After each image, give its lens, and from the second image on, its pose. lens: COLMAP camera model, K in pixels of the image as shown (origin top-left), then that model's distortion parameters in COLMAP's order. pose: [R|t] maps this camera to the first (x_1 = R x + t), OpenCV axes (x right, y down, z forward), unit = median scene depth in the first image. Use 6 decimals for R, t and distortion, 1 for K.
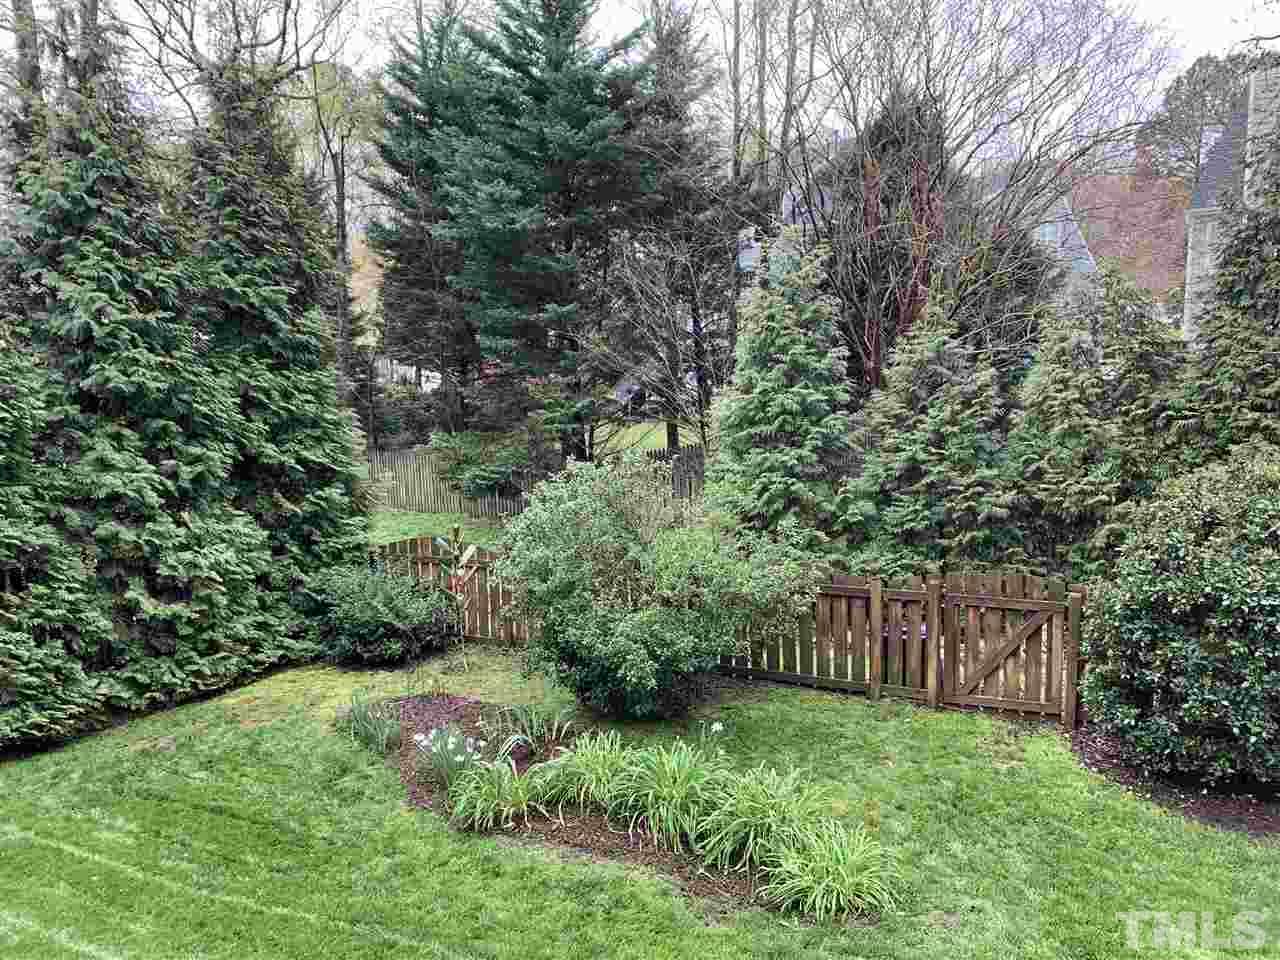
lens RADIAL K [[989.4, 0, 657.5], [0, 989.4, 482.2], [0, 0, 1]] dist [0.045031, -0.056986]
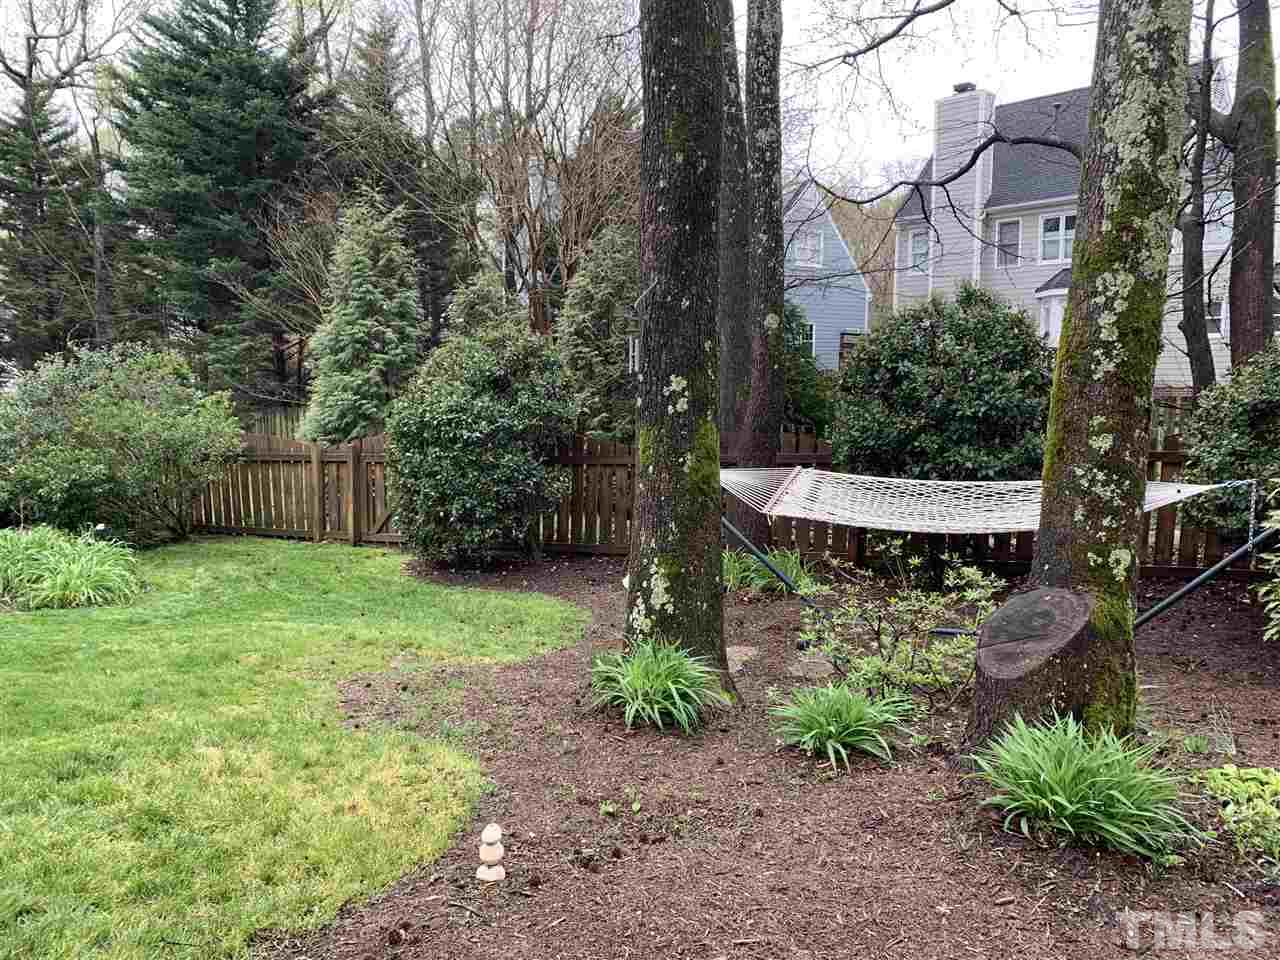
lens RADIAL K [[989.4, 0, 657.5], [0, 989.4, 482.2], [0, 0, 1]] dist [0.045031, -0.056986]
pose [[0.998292, 0.016289, 0.056111, 0.425670], [-0.014549, 0.999405, -0.031271, 0.130647], [-0.056587, 0.030401, 0.997935, -0.205741]]
